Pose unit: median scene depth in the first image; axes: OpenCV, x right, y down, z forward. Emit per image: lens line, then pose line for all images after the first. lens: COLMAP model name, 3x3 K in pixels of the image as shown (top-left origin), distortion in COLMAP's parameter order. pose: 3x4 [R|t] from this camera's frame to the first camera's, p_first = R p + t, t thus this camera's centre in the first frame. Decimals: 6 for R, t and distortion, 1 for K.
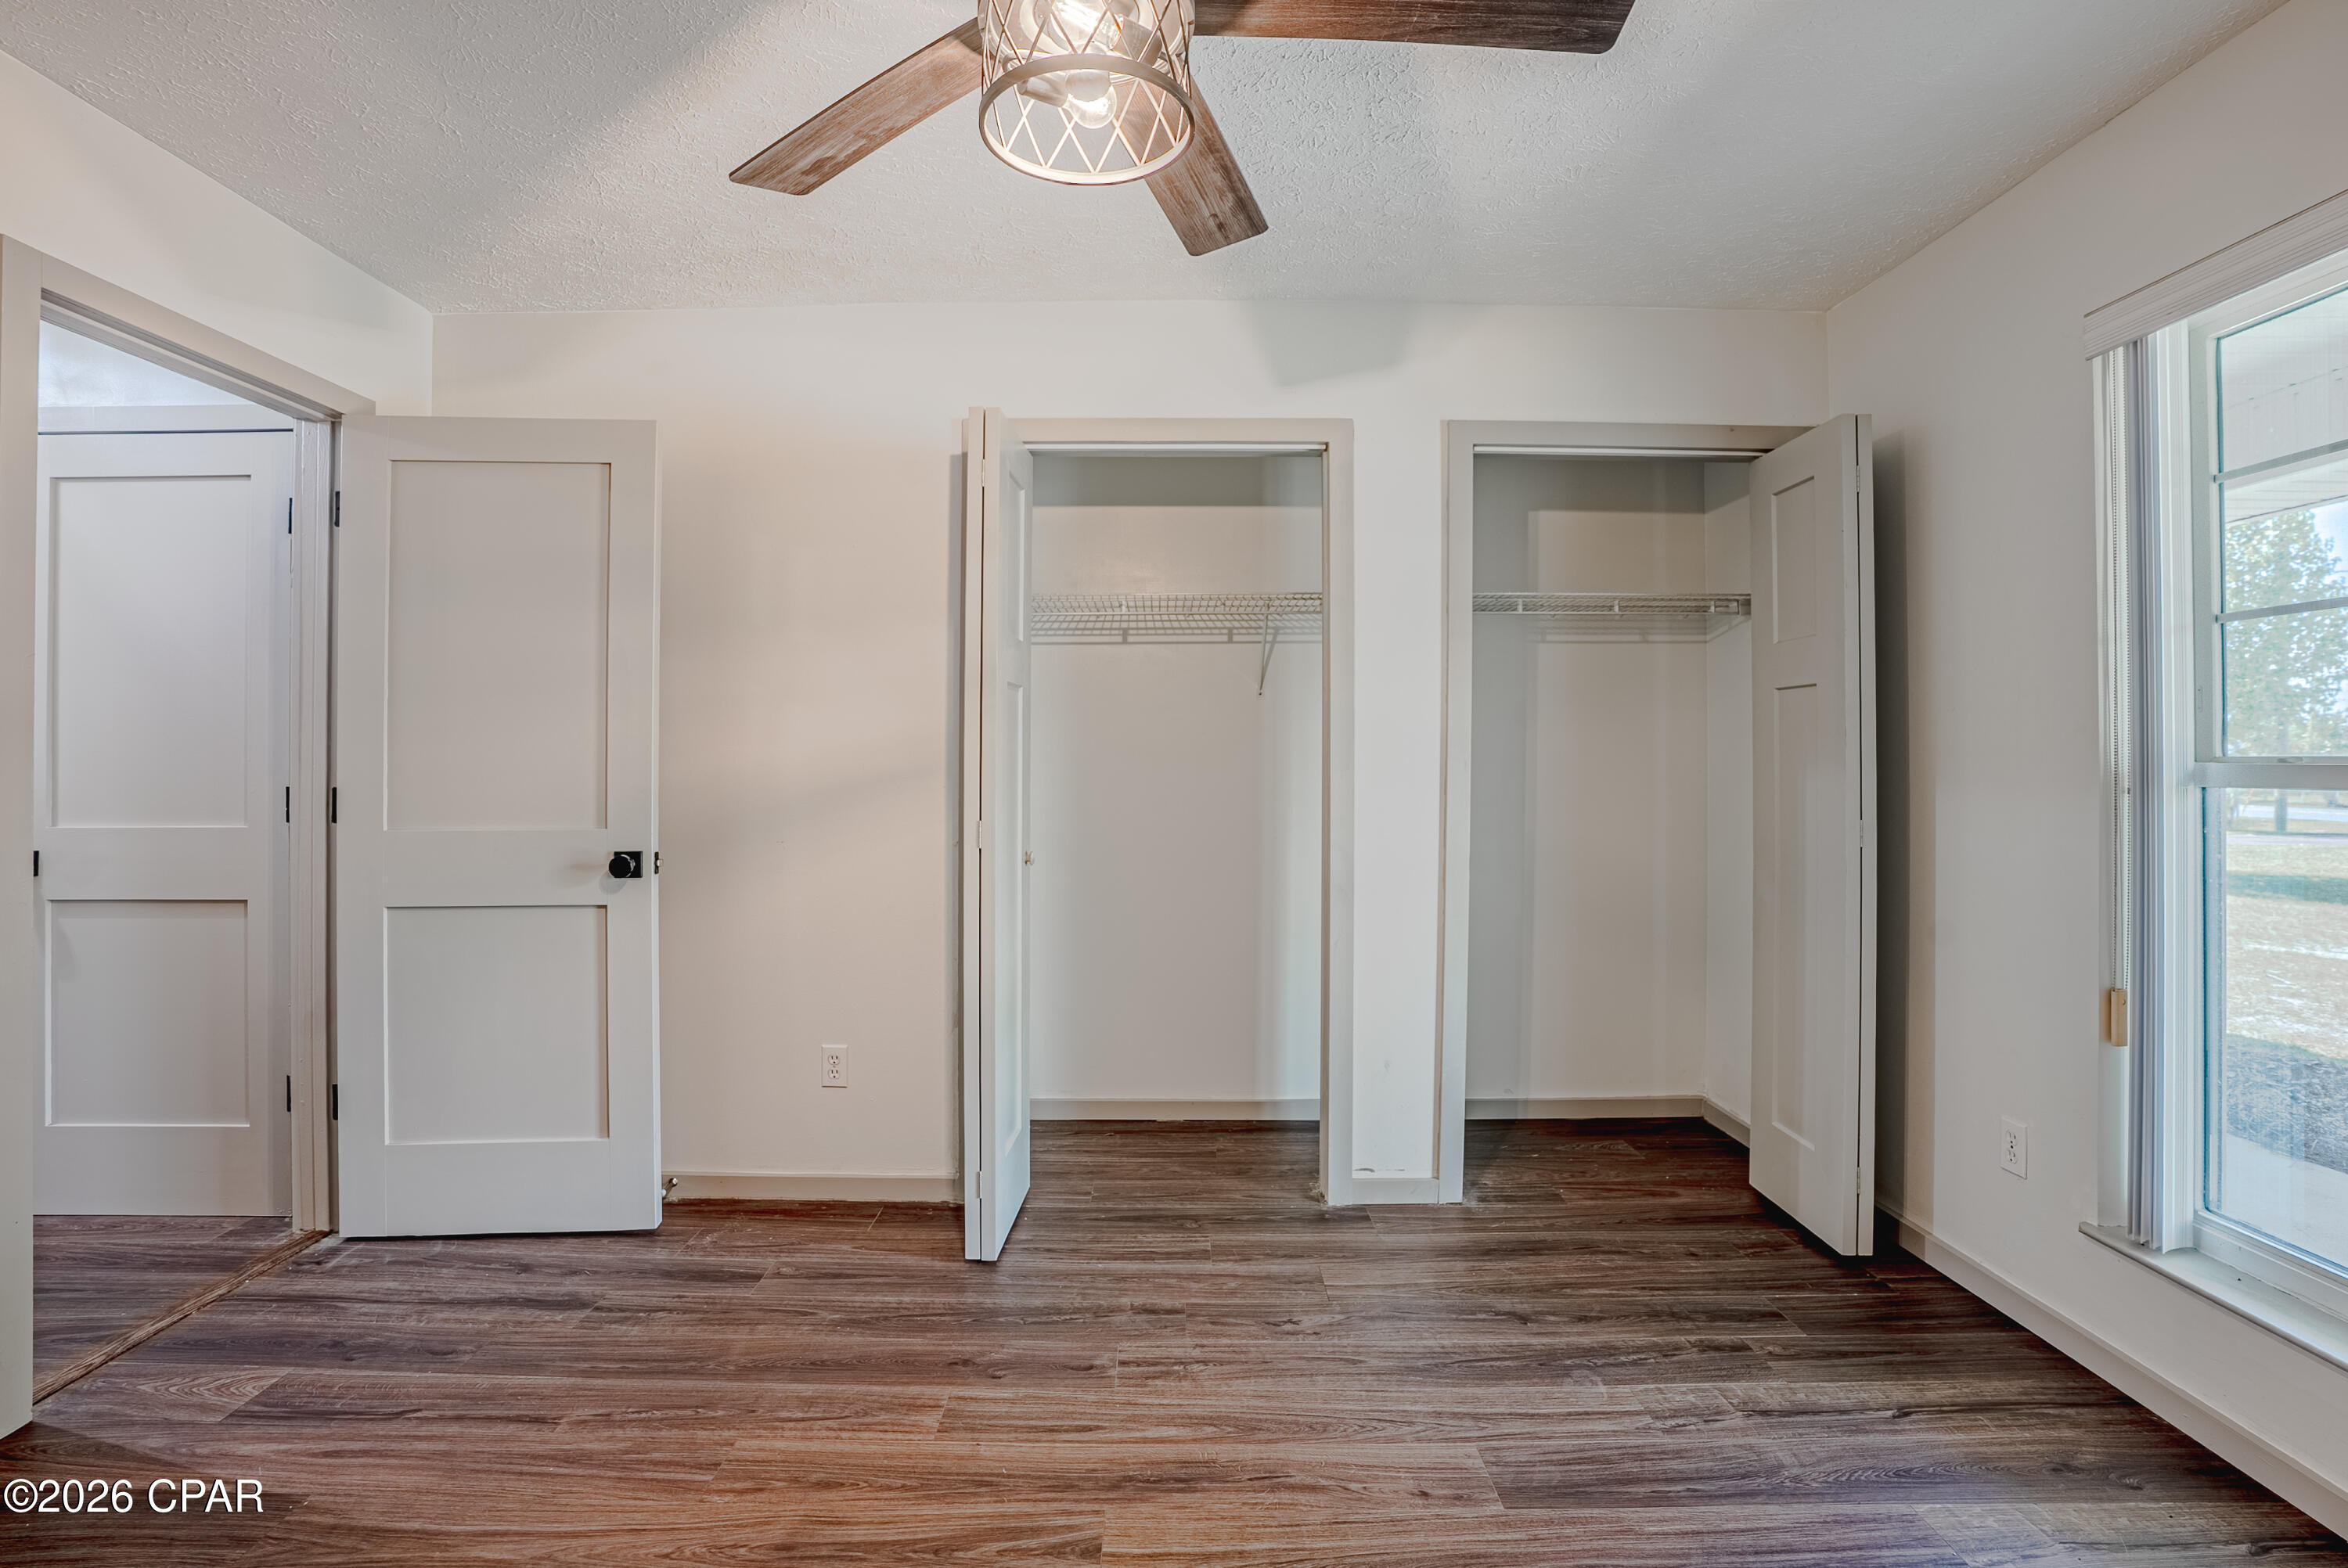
lens RADIAL K [[1085.4, 0, 1175.0], [0, 1085.4, 777.7], [0, 0, 1]] dist [-0.073940, 0.022720]
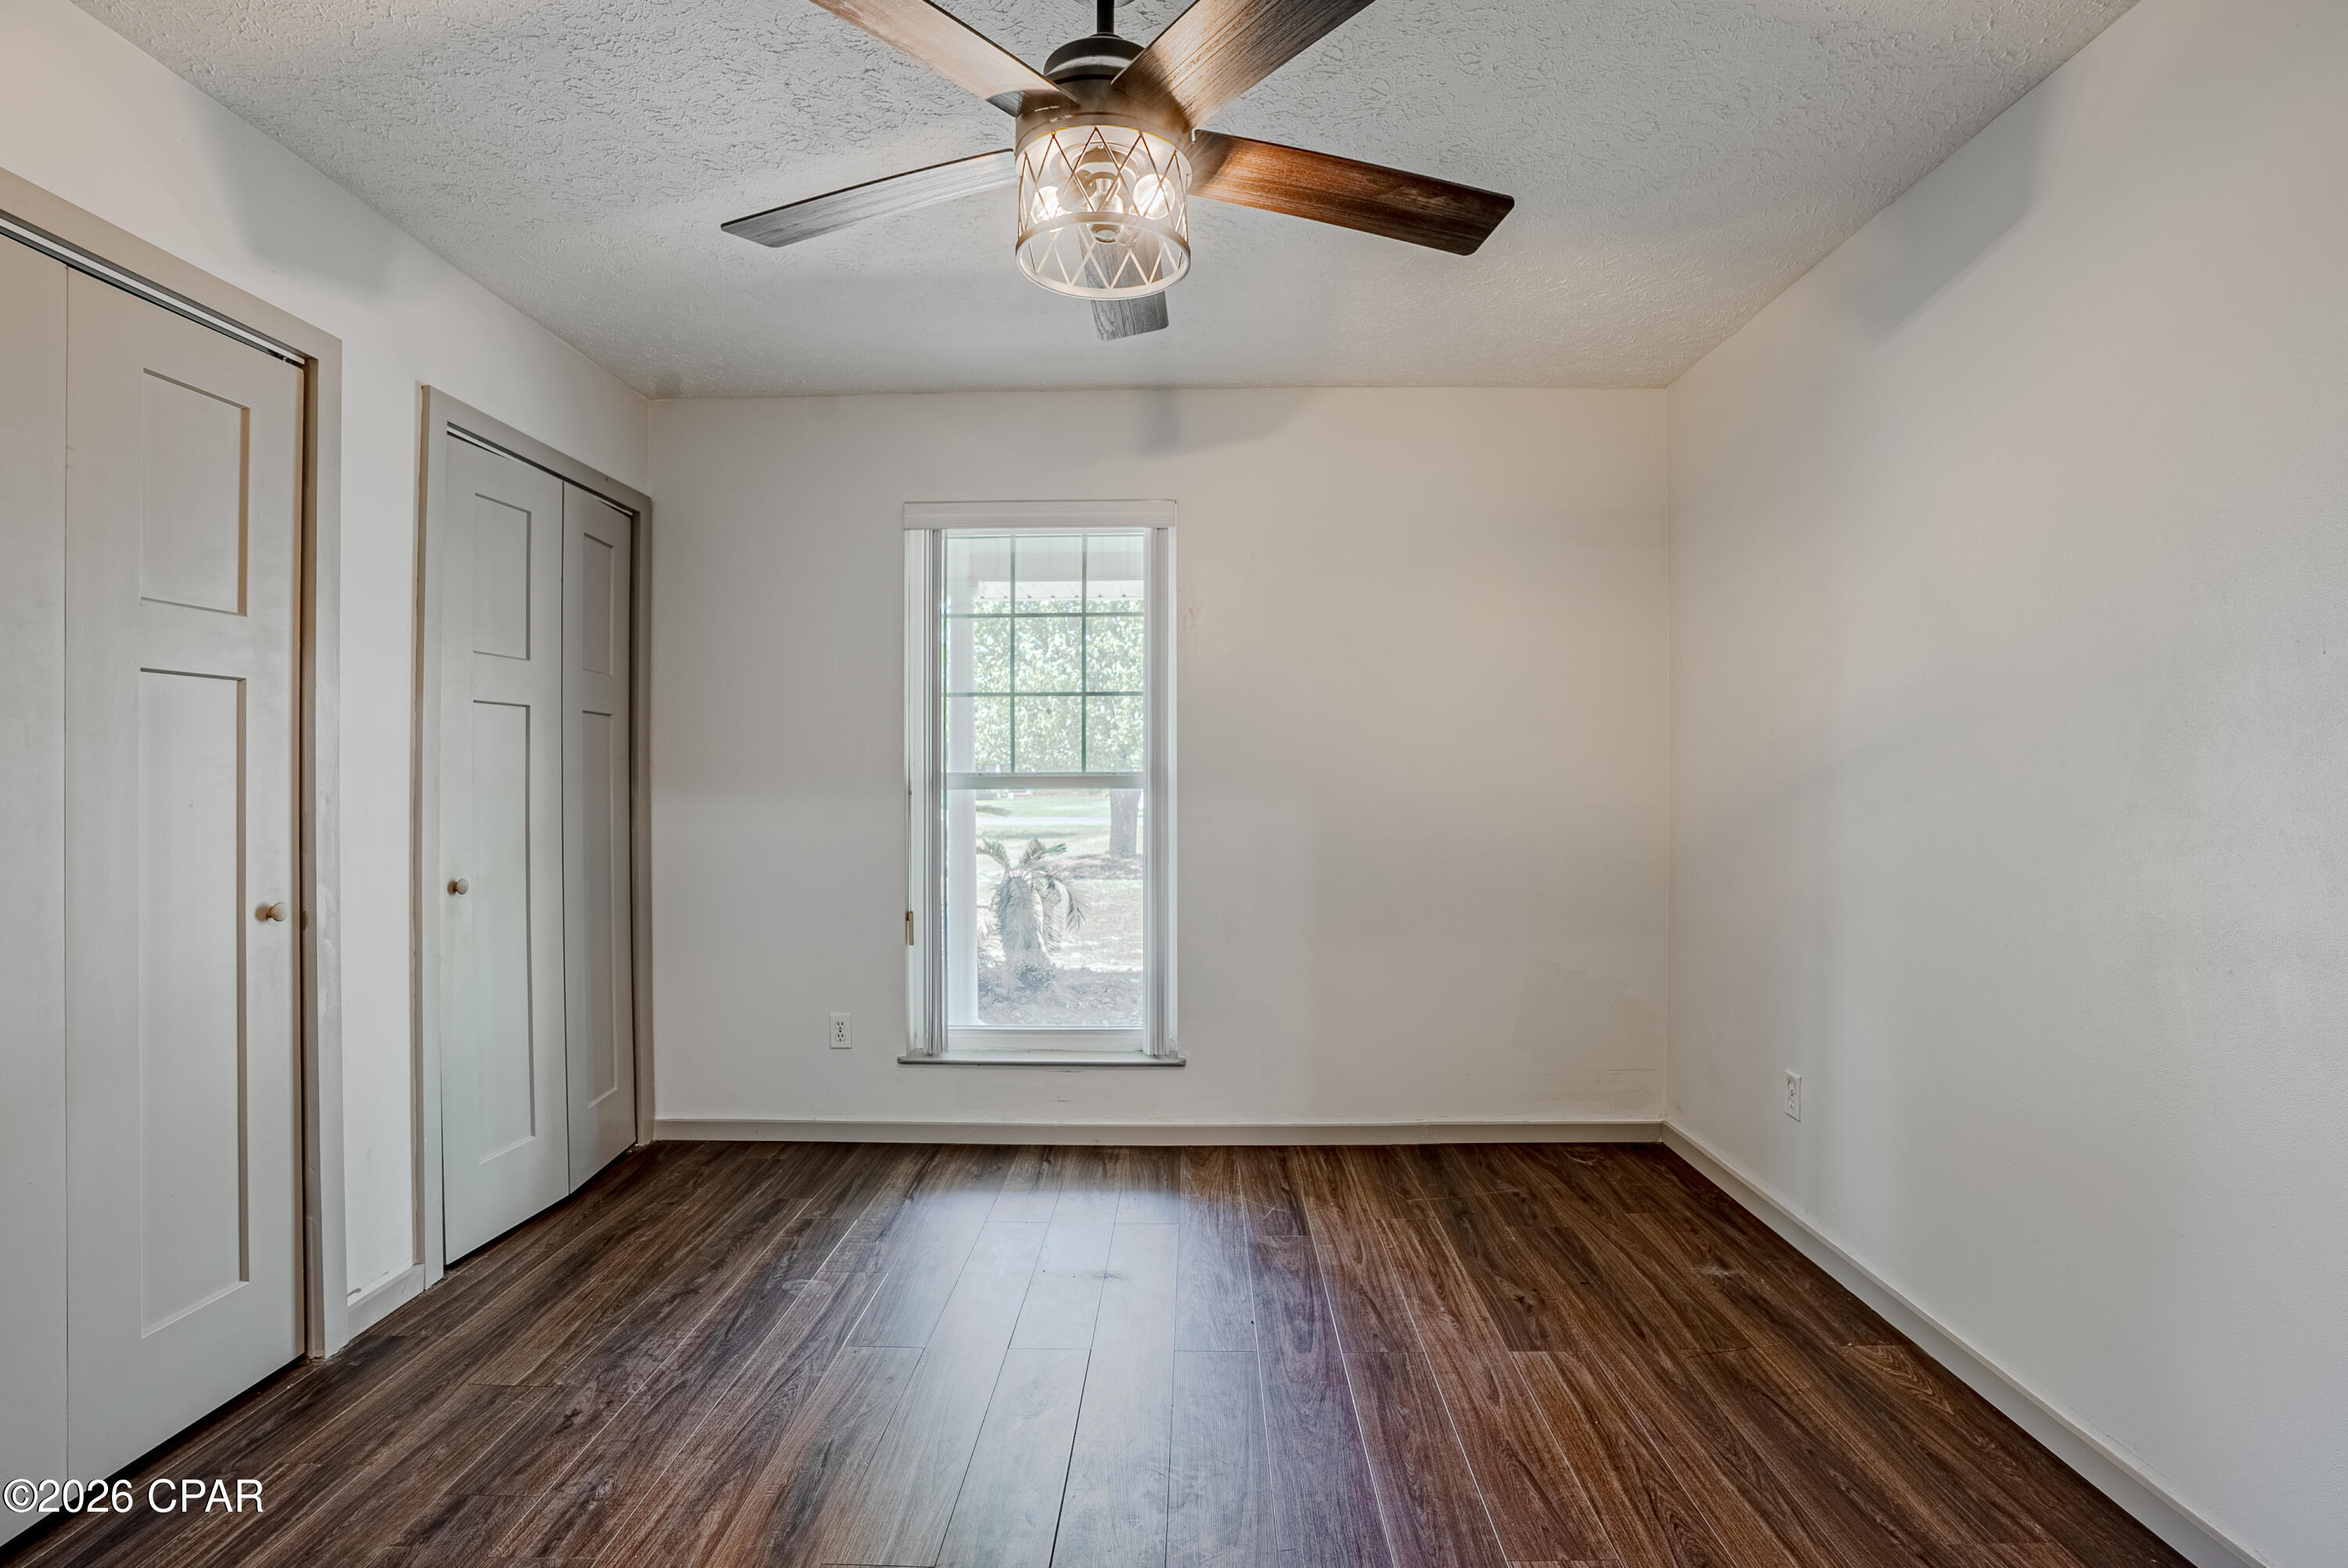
lens RADIAL K [[1085.4, 0, 1175.0], [0, 1085.4, 777.7], [0, 0, 1]] dist [-0.073940, 0.022720]
pose [[0.014080, -0.005163, 0.999888, -0.756174], [0.017320, 0.999838, 0.004919, -0.009156], [-0.999751, 0.017249, 0.014167, 0.496558]]
